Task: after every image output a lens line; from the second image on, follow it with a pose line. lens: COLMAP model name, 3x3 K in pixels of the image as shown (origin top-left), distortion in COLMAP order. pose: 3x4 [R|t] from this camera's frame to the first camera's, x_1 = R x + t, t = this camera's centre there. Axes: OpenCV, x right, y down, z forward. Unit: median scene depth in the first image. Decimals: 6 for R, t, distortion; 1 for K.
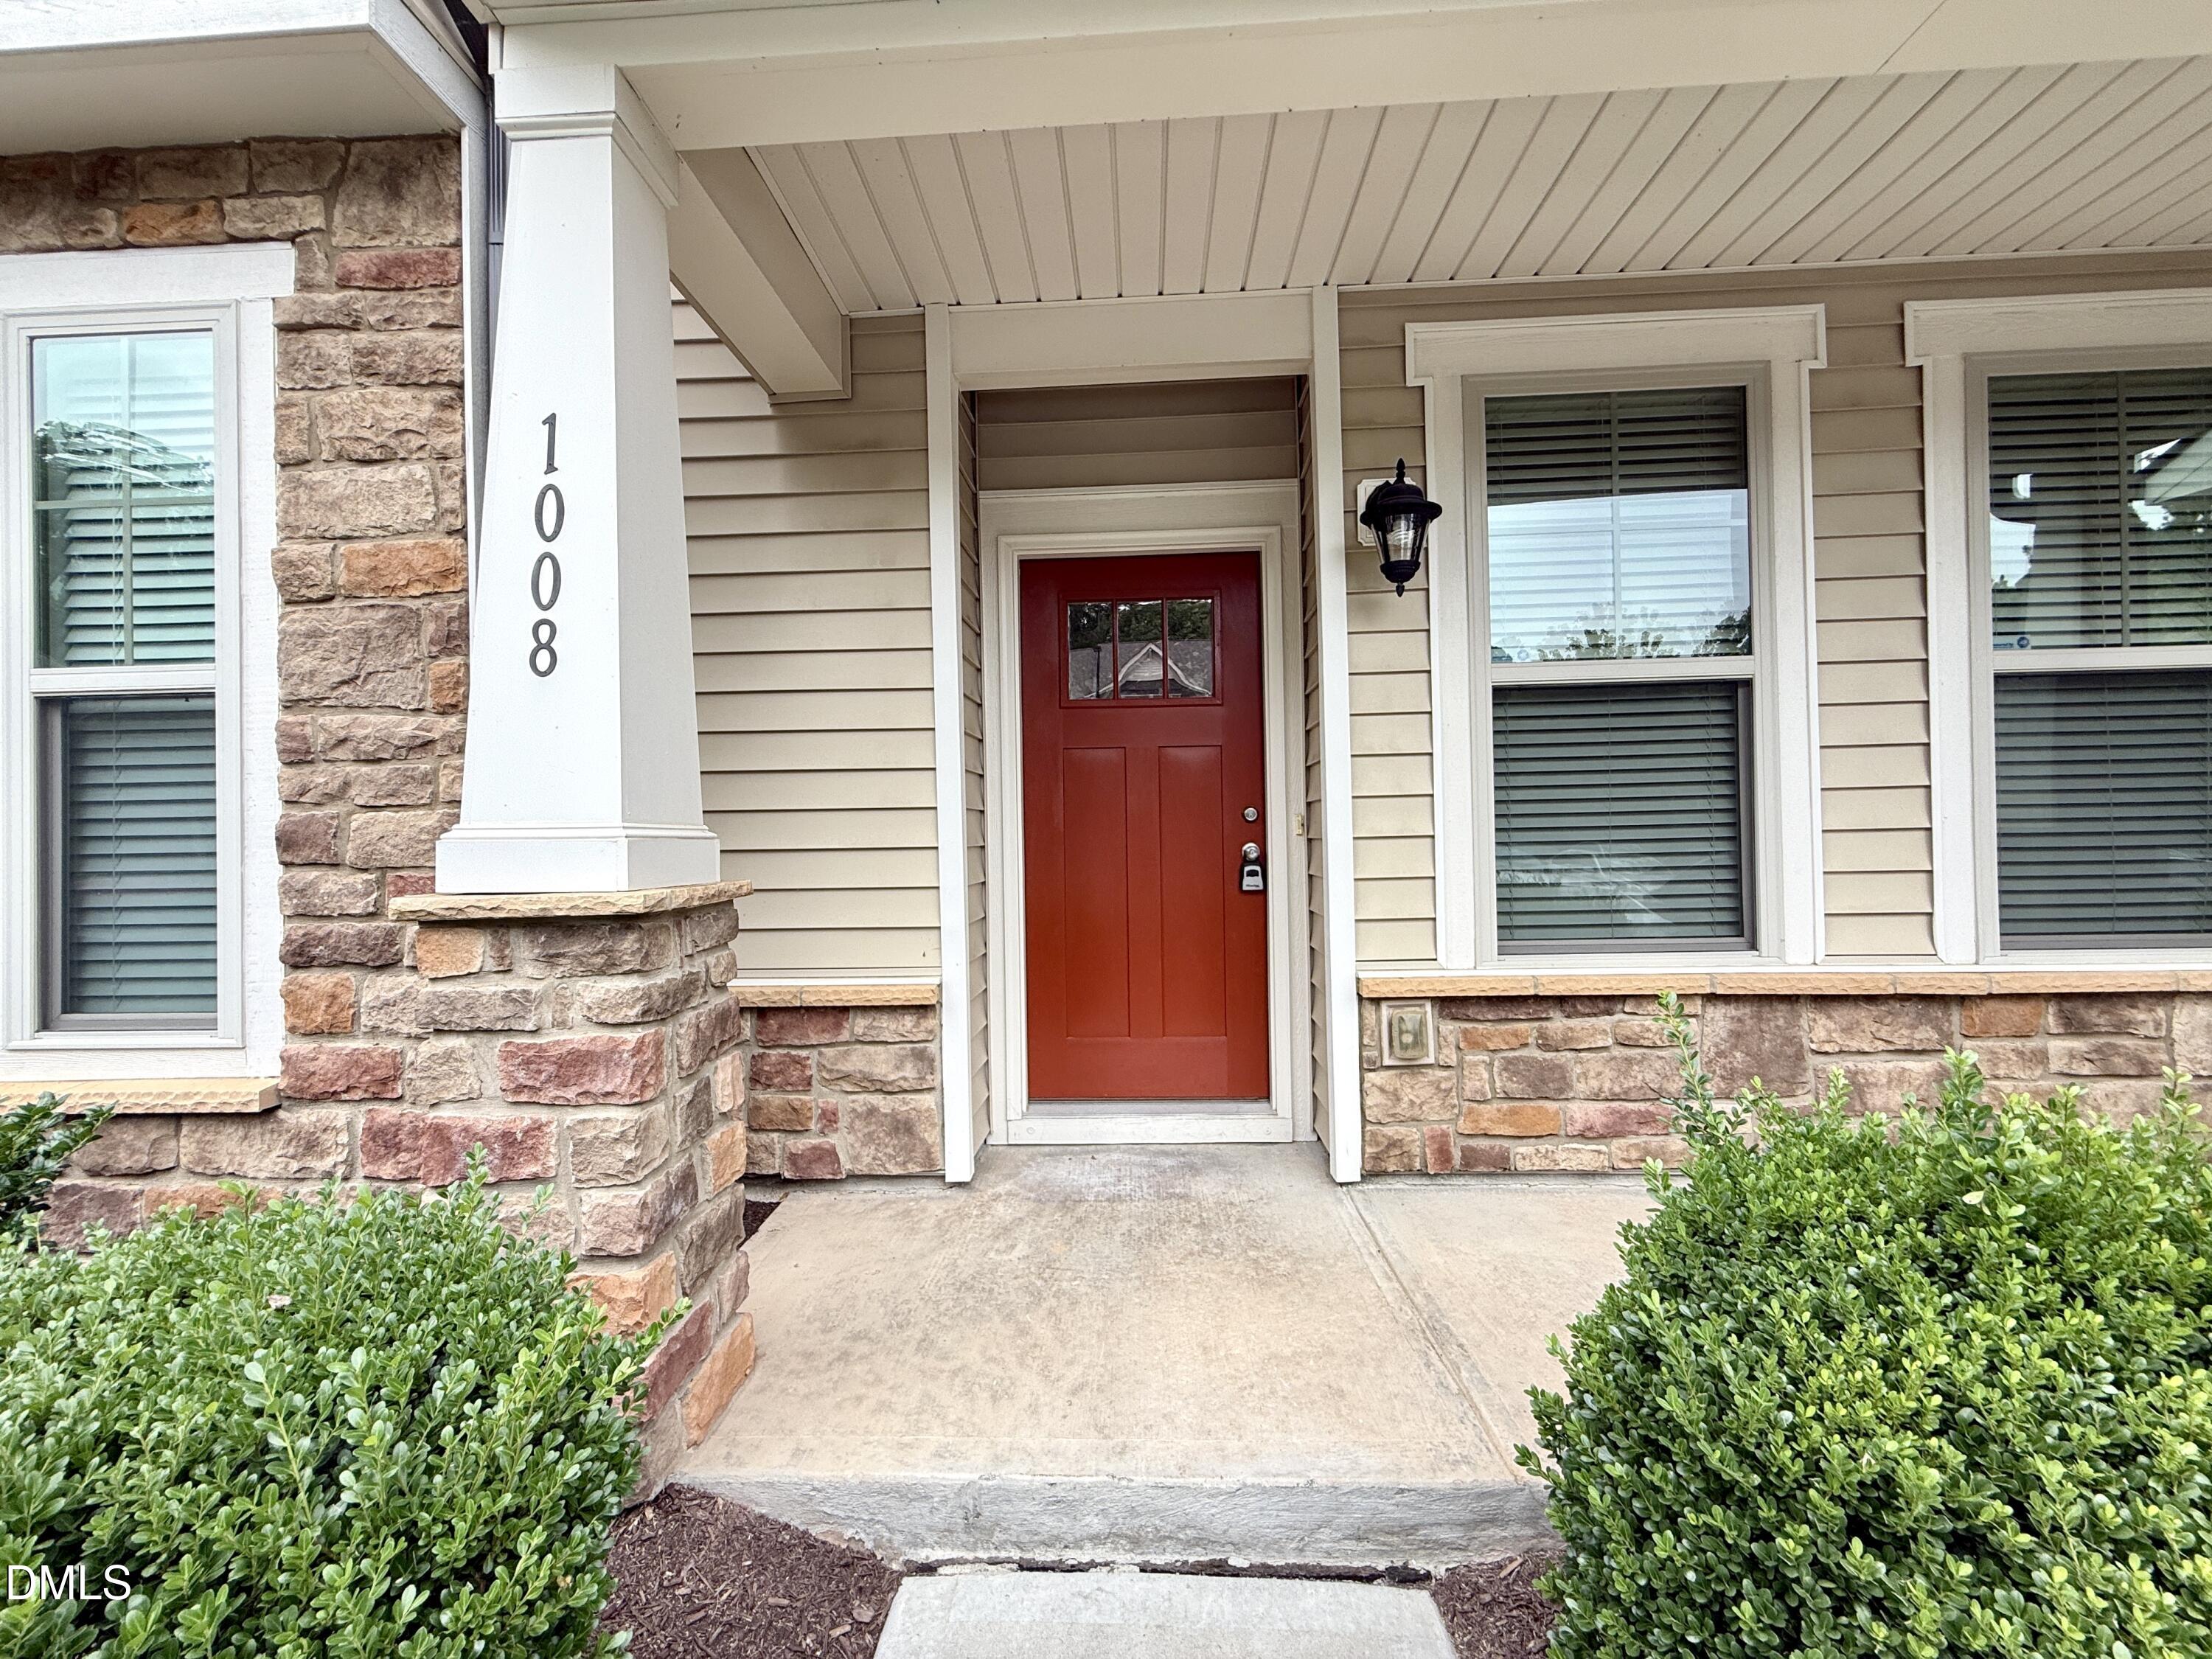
lens RADIAL K [[878.8, 0, 1101.1], [0, 878.8, 825.8], [0, 0, 1]] dist [-0.000107, 0.000474]
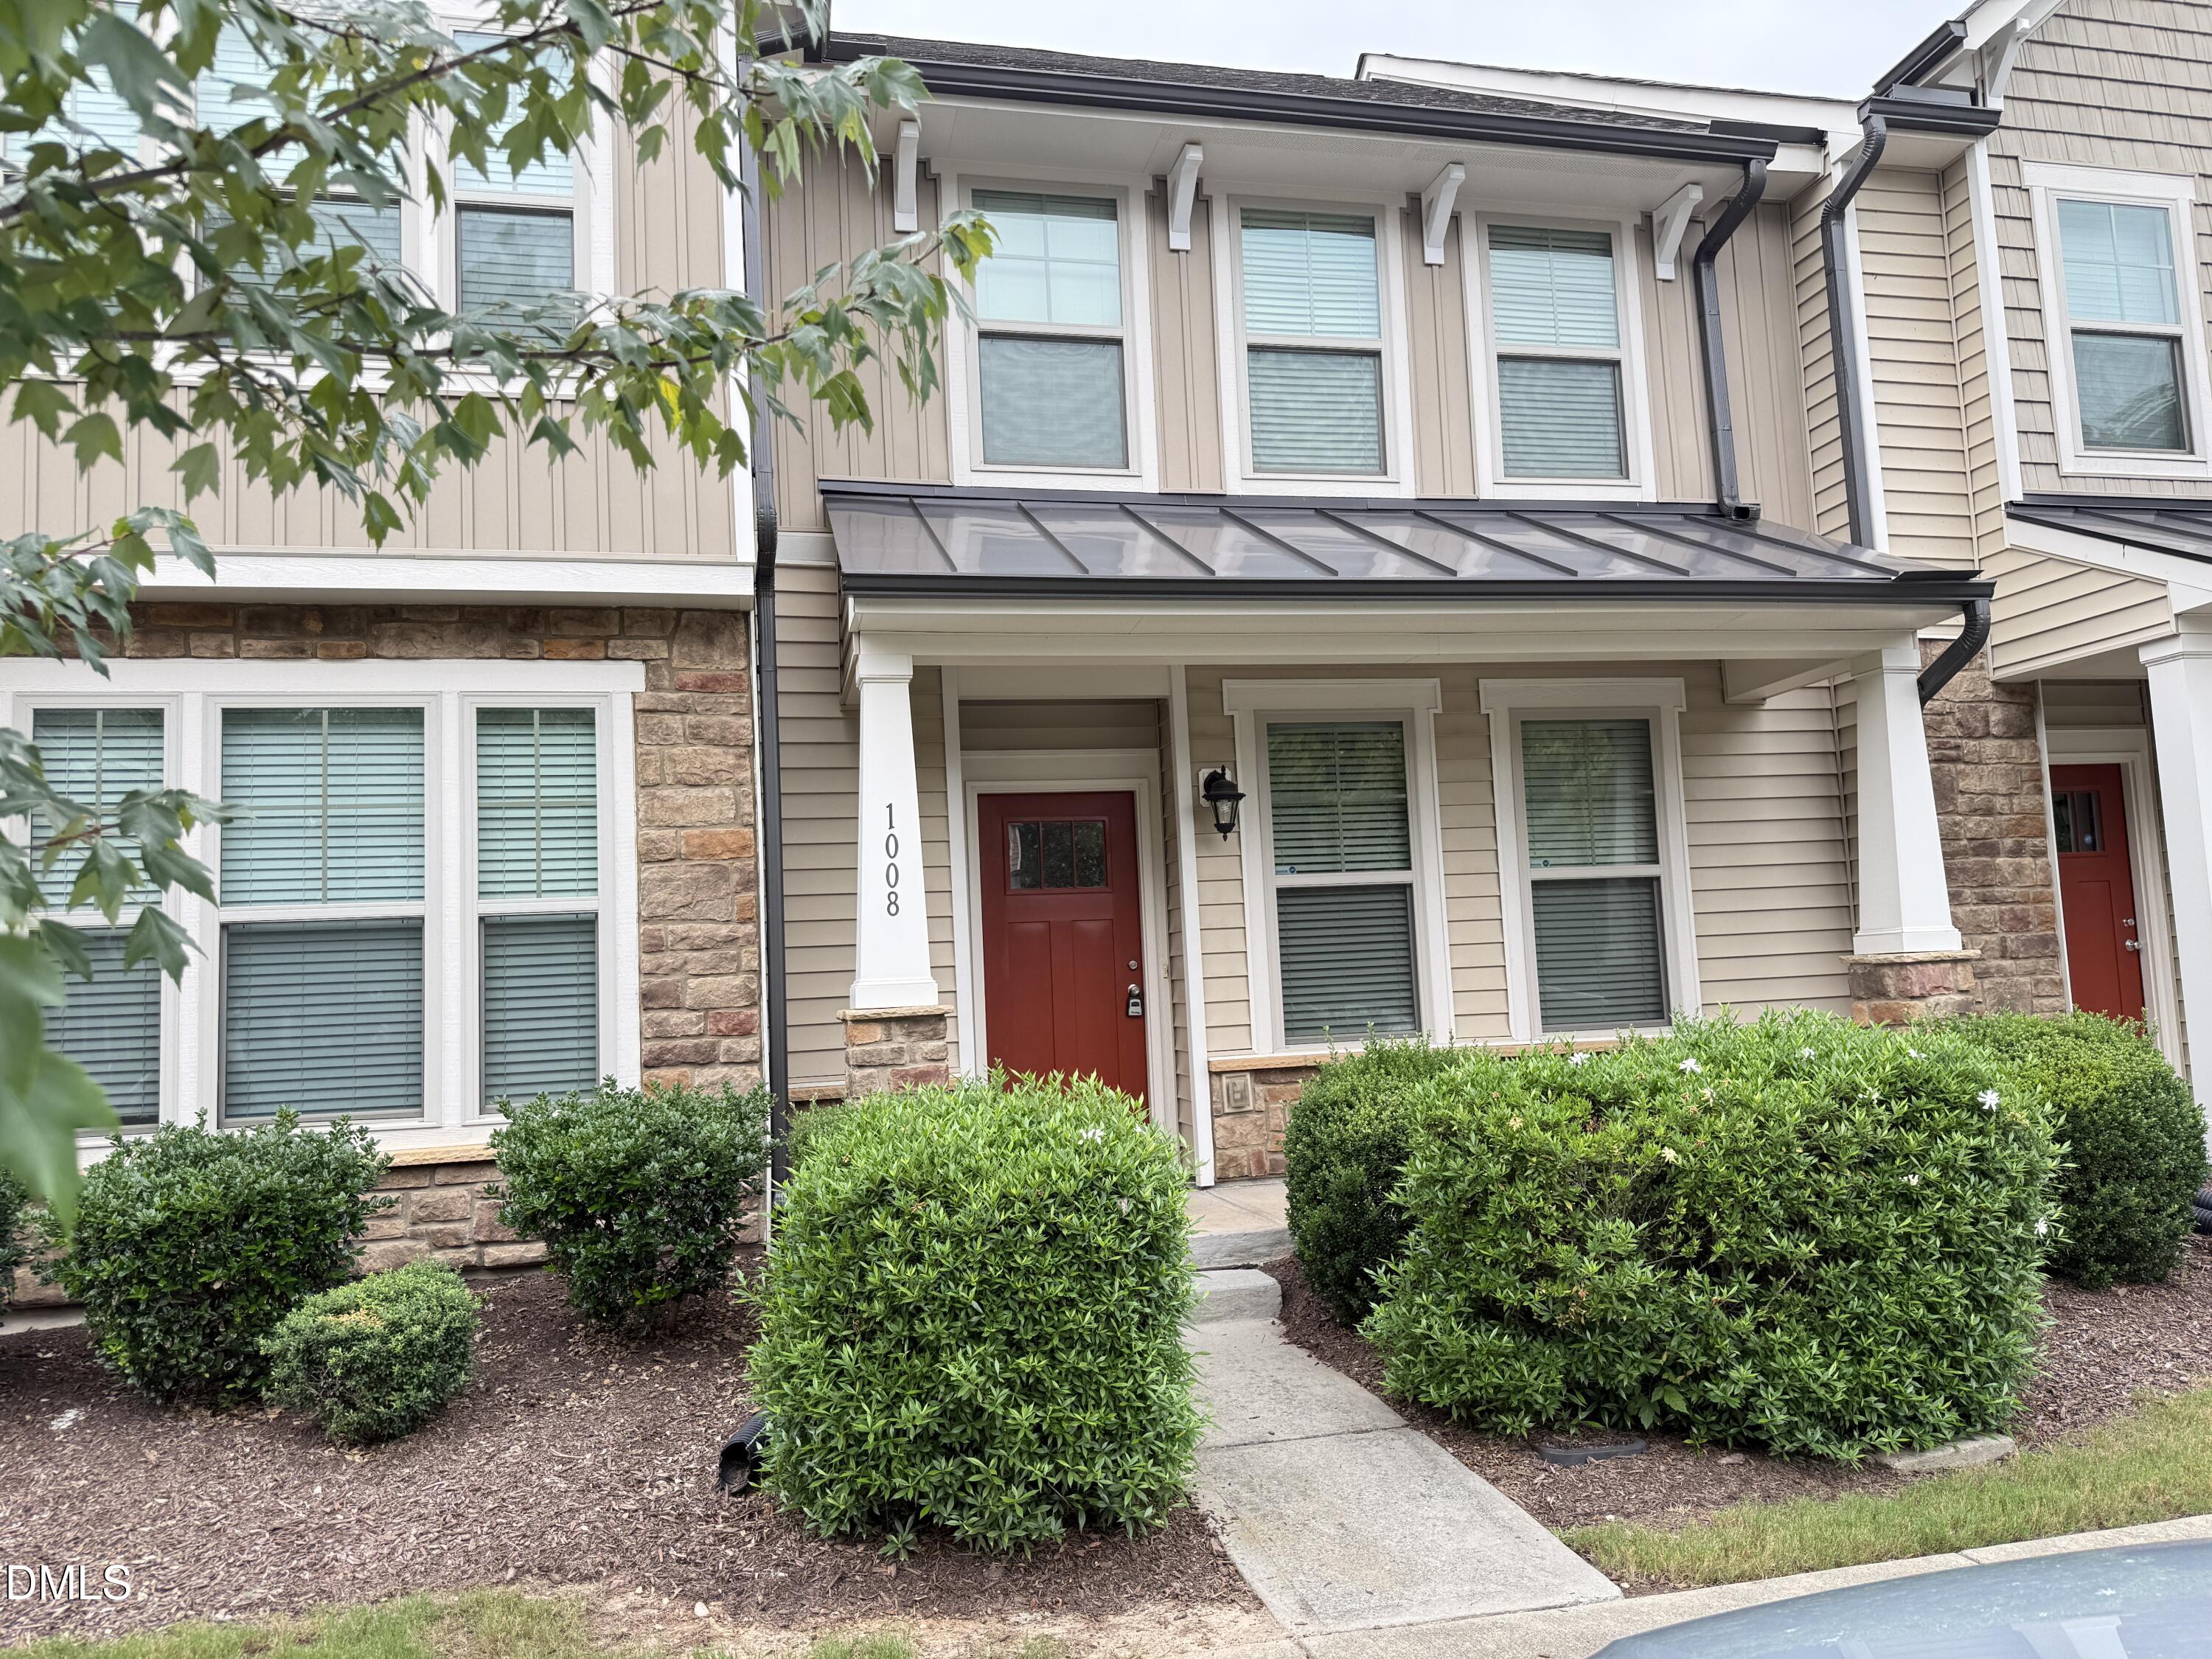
lens RADIAL K [[1571.0, 0, 1106.0], [0, 1571.0, 829.5], [0, 0, 1]] dist [0.171491, -0.000273]
pose [[0.962554, -0.000239, 0.271090, -0.902423], [0.025630, 0.995601, -0.090126, -0.002905], [-0.269876, 0.093699, 0.958325, -2.377206]]
